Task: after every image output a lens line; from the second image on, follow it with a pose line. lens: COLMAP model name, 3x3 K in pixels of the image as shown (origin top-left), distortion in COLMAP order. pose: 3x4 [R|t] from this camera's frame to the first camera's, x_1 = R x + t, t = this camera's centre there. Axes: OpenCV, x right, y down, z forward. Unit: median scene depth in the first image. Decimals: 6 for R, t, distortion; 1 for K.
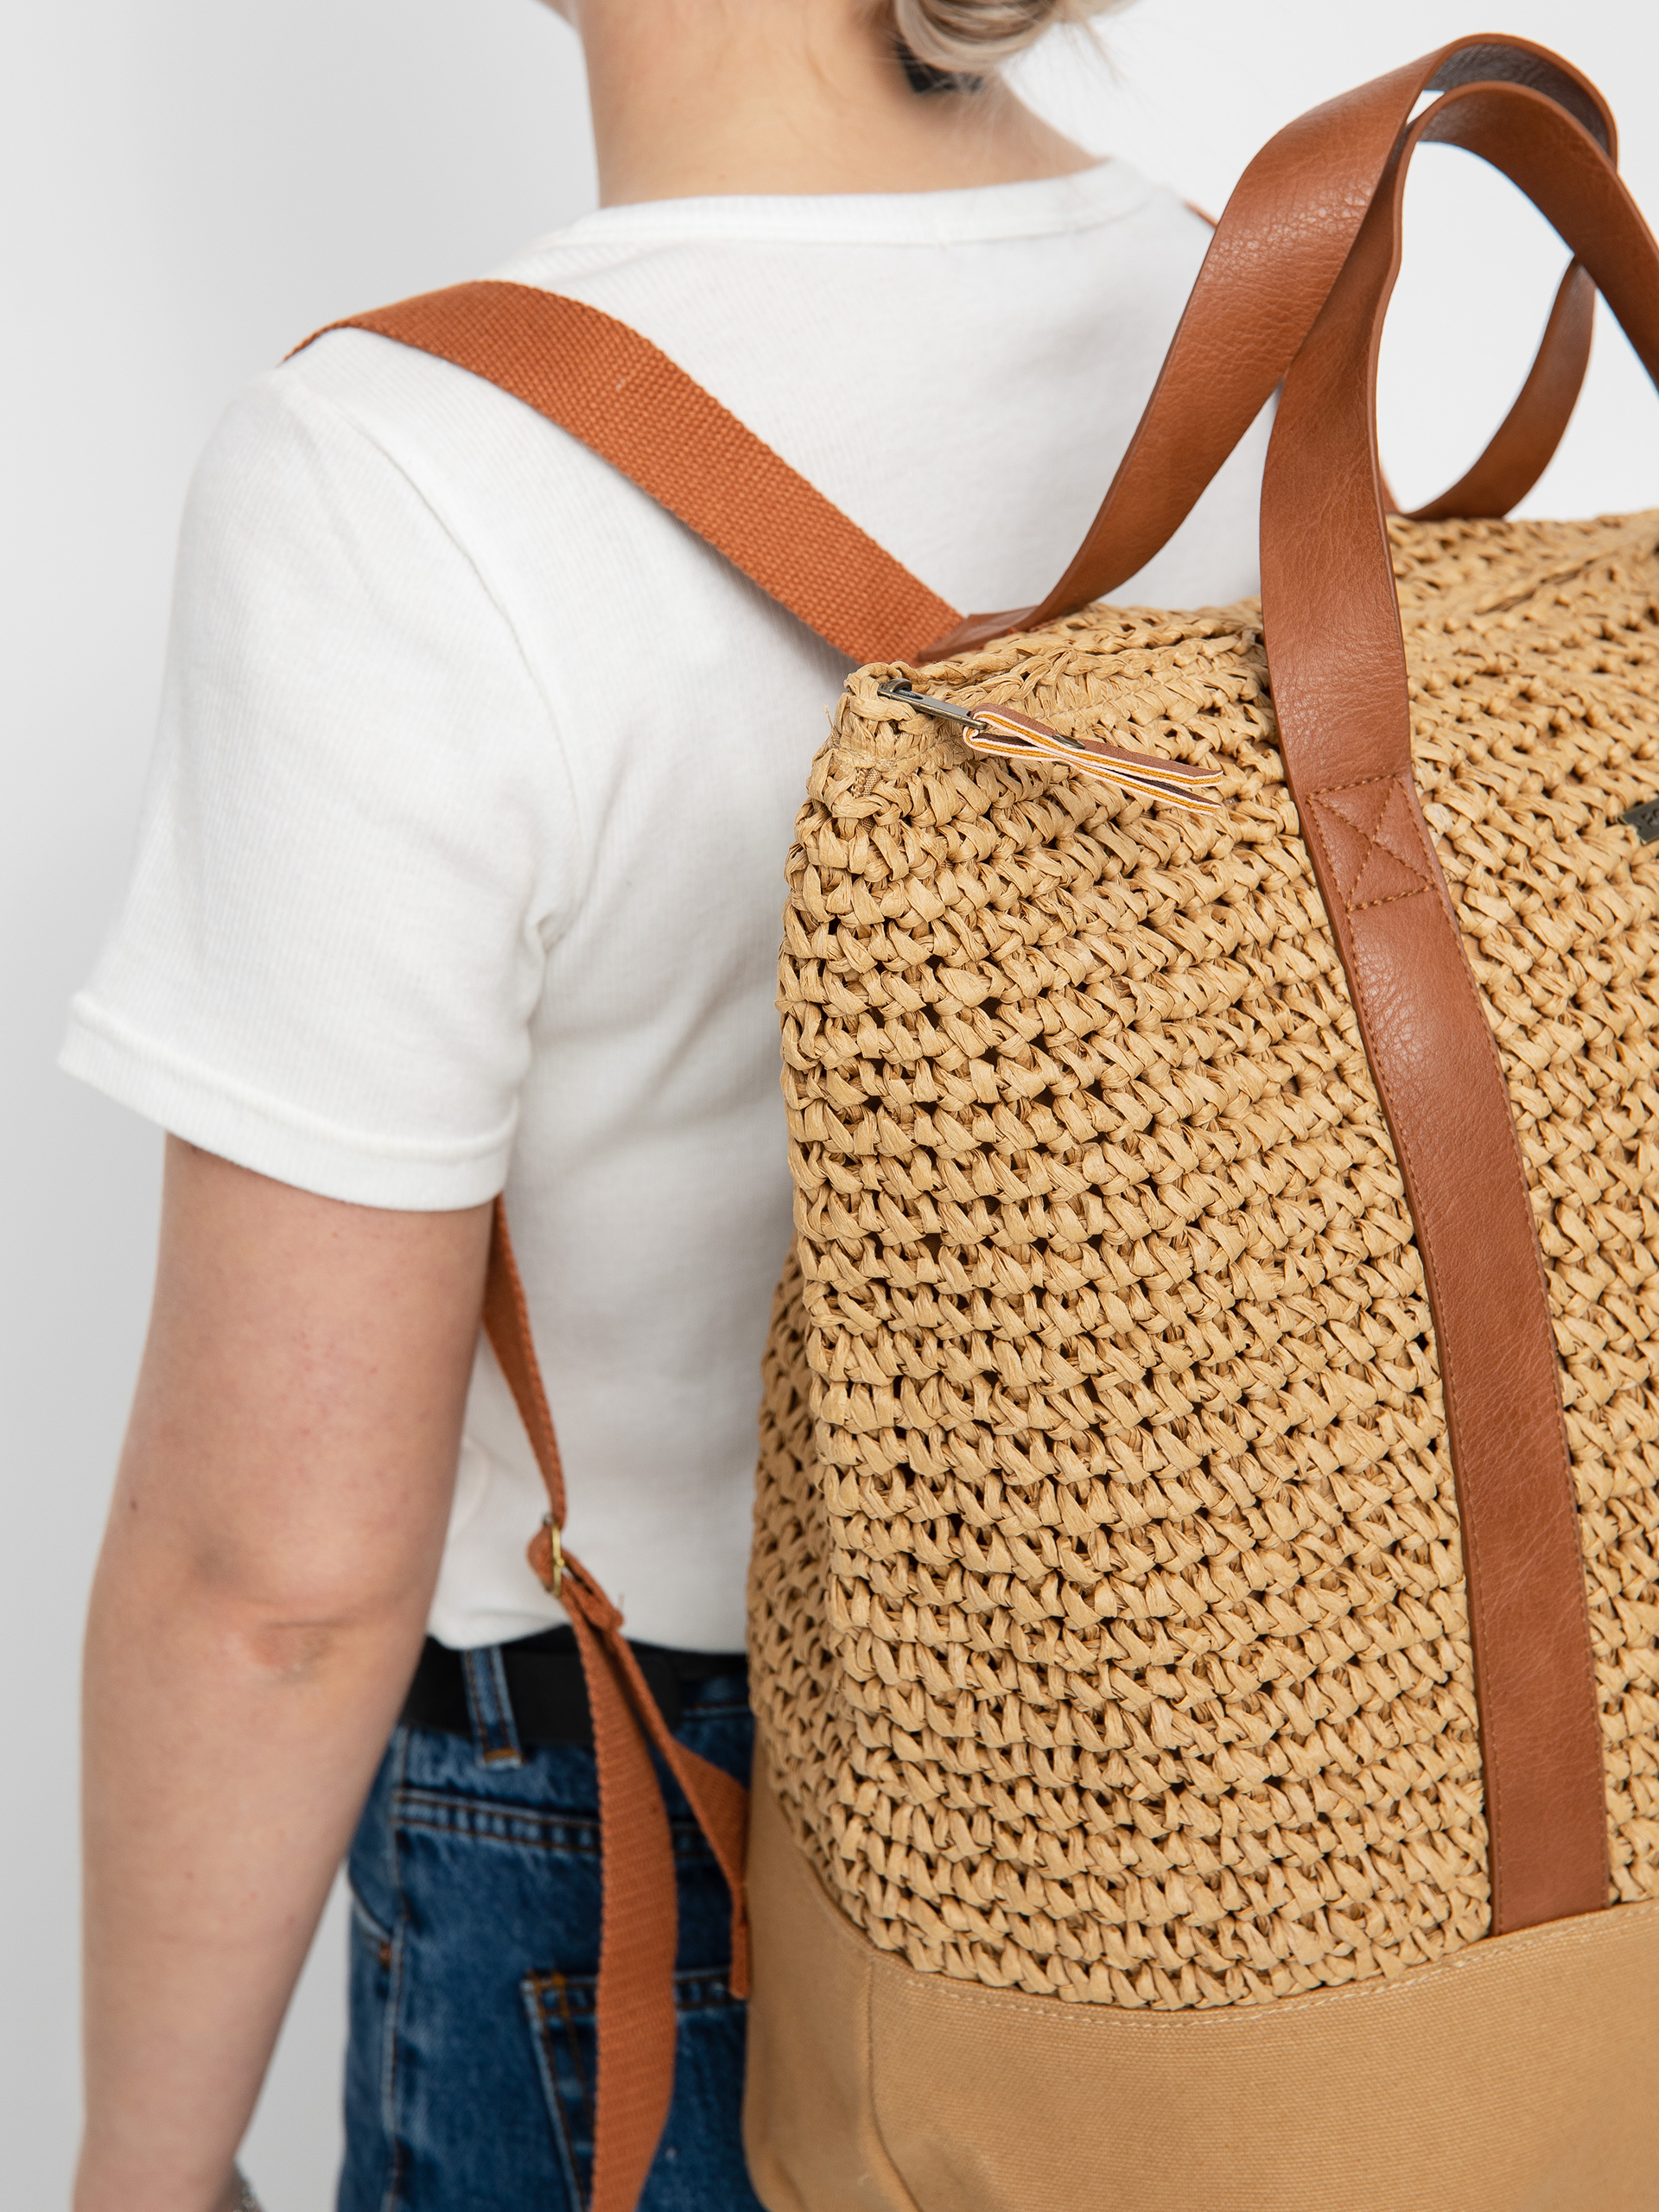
lens RADIAL K [[2642.3, 0, 829.5], [0, 2642.3, 1106.0], [0, 0, 1]] dist [0.534902, -1.092547]
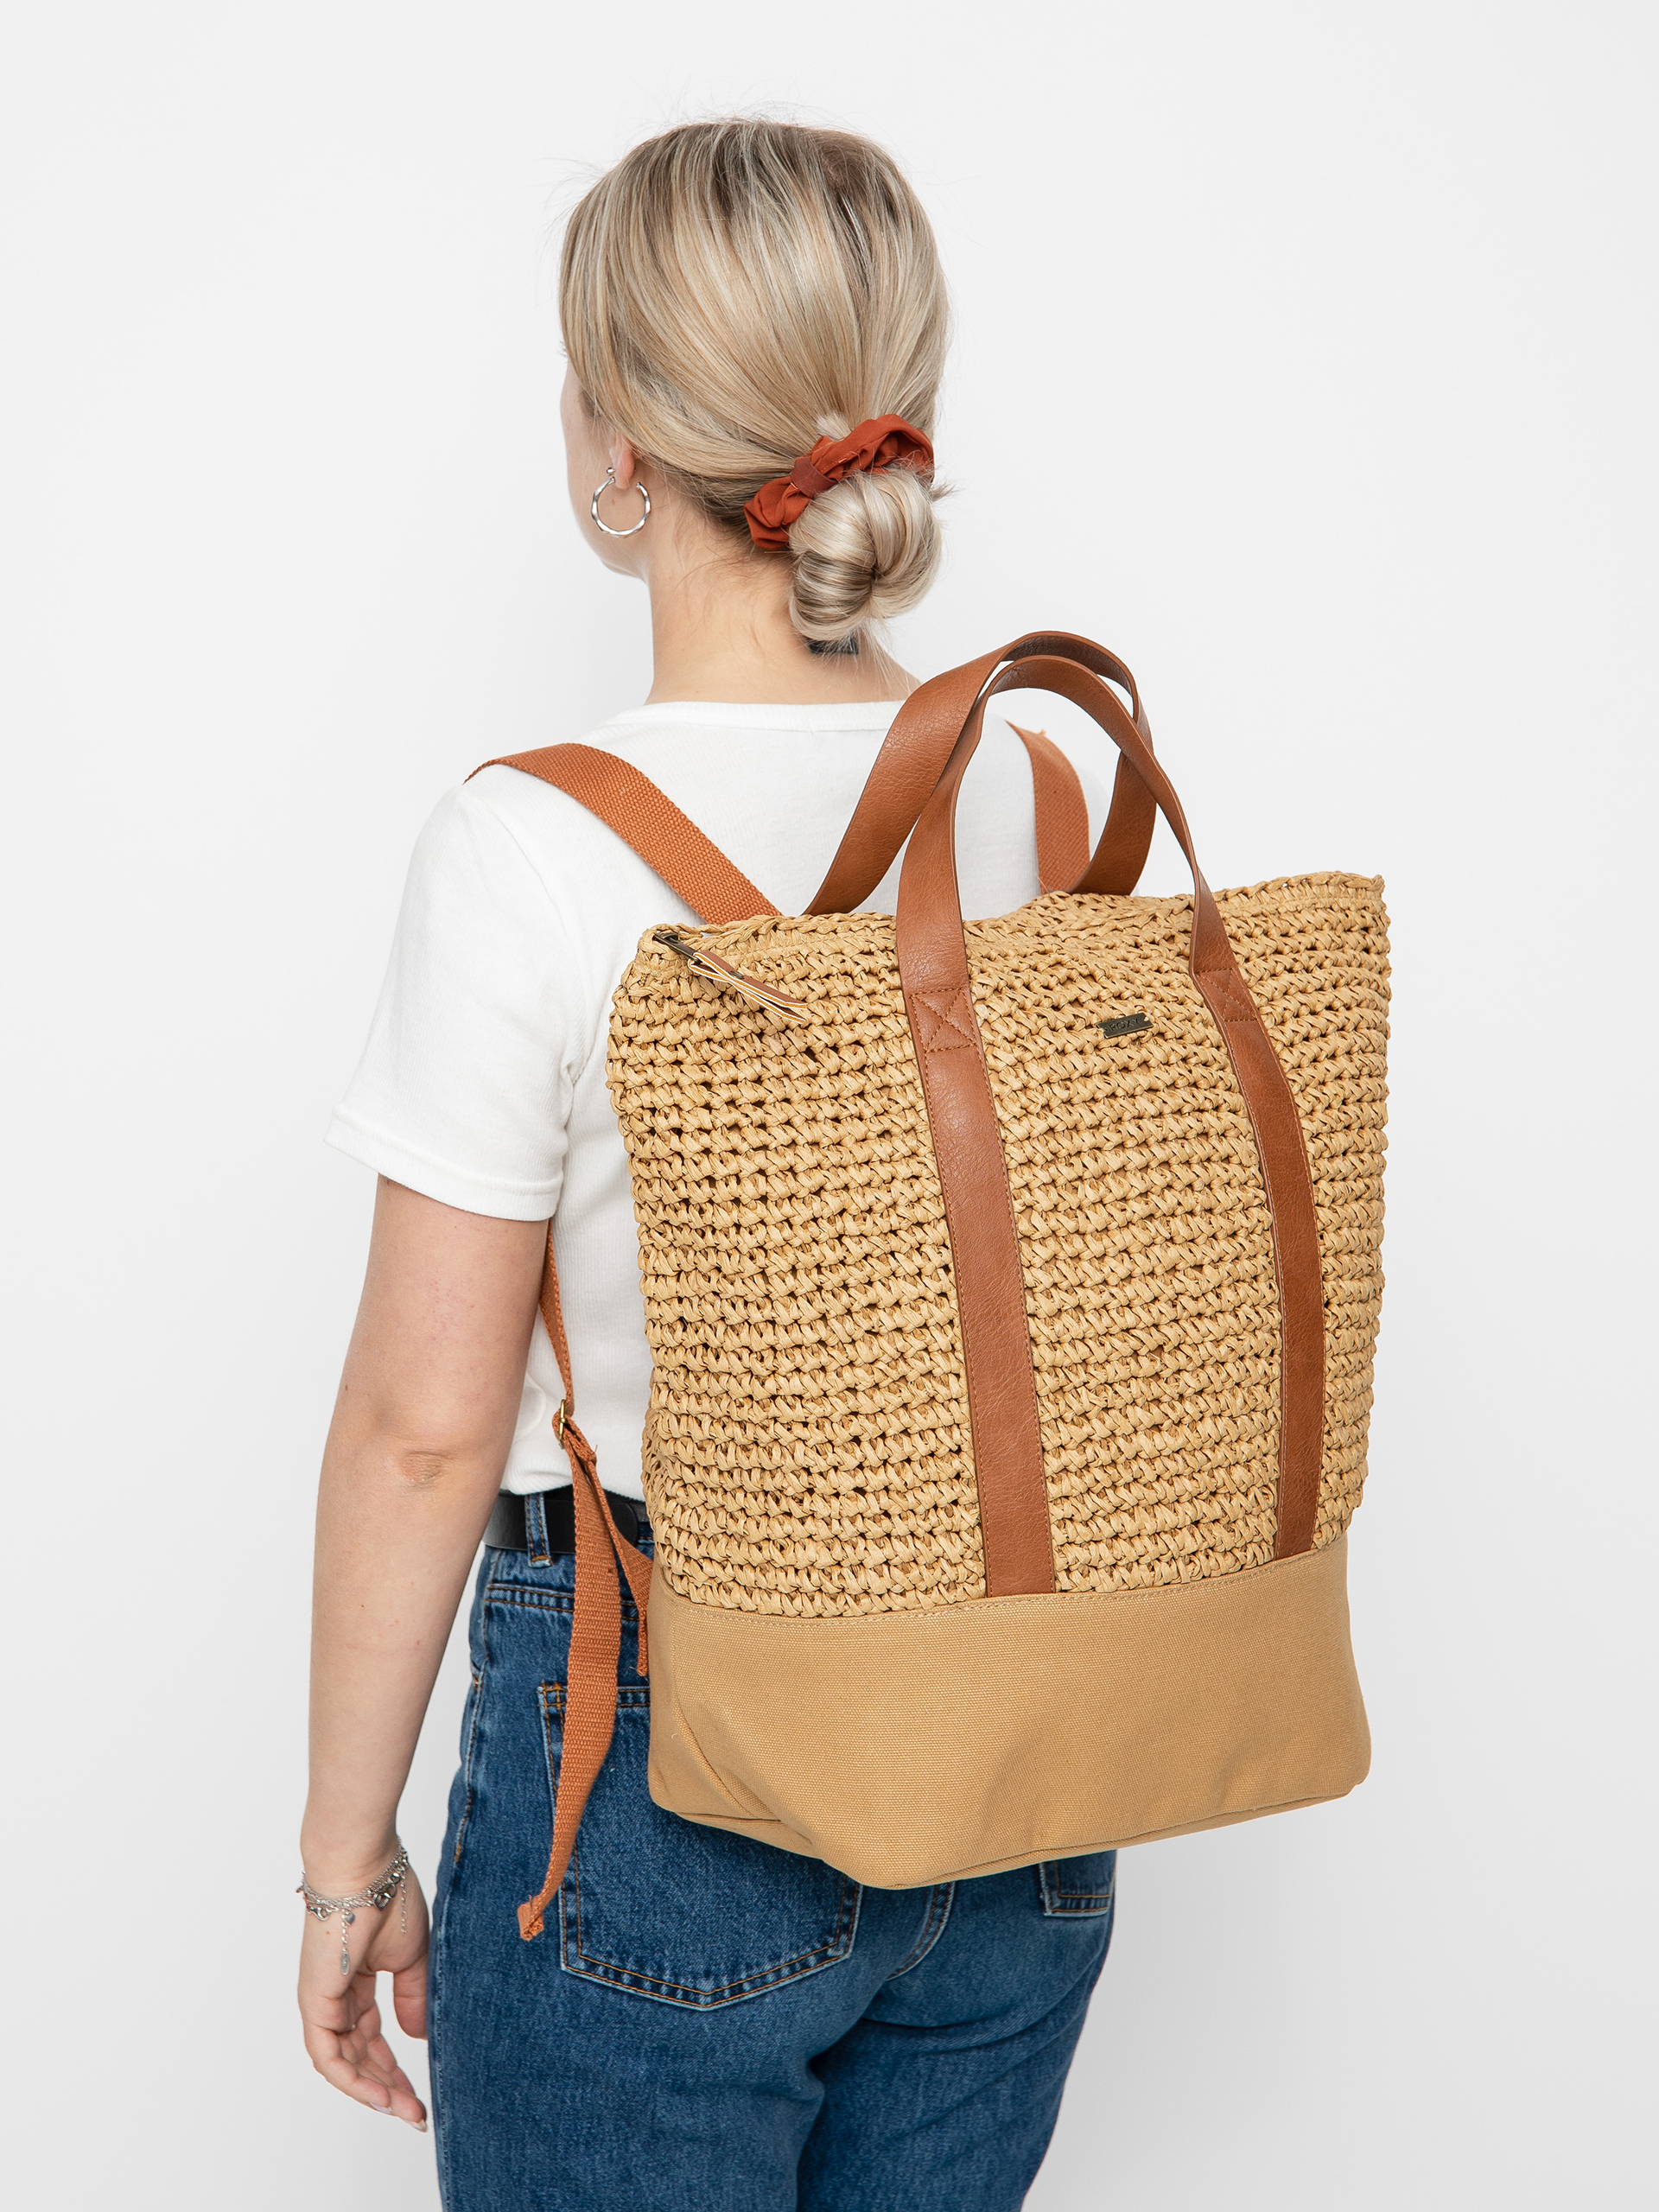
lens RADIAL K [[2642.3, 0, 829.5], [0, 2642.3, 1106.0], [0, 0, 1]] dist [0.534902, -1.092547]
pose [[0.983357, 0.039504, -0.177335, 0.464117], [-0.065212, 0.987778, -0.141569, 0.244187], [0.169575, 0.150778, 0.973915, -0.892193]]
